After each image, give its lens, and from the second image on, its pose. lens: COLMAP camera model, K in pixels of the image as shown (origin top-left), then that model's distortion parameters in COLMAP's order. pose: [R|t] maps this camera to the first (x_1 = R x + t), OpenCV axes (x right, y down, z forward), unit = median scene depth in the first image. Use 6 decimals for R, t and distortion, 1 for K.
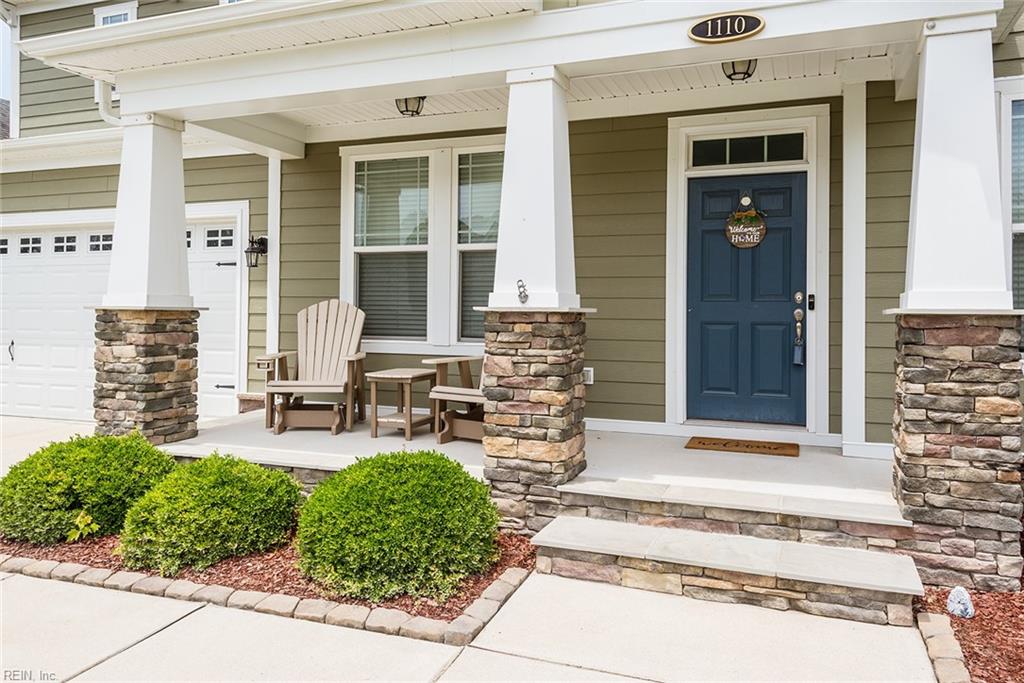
lens RADIAL K [[632.4, 0, 510.4], [0, 632.4, 289.2], [0, 0, 1]] dist [0.000861, 0.000835]
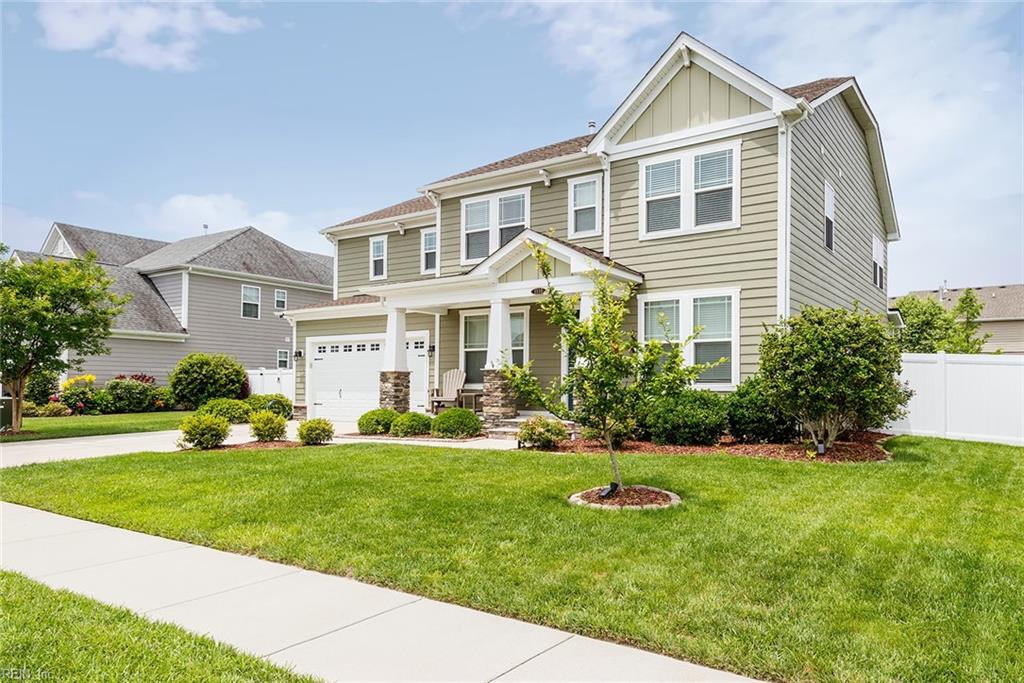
lens RADIAL K [[669.3, 0, 512.0], [0, 669.3, 341.5], [0, 0, 1]] dist [-0.000014, -0.000020]
pose [[0.947929, -0.020590, -0.317816, 0.974239], [0.006905, 0.999002, -0.044126, 0.031262], [0.318407, 0.039634, 0.947125, -1.851645]]
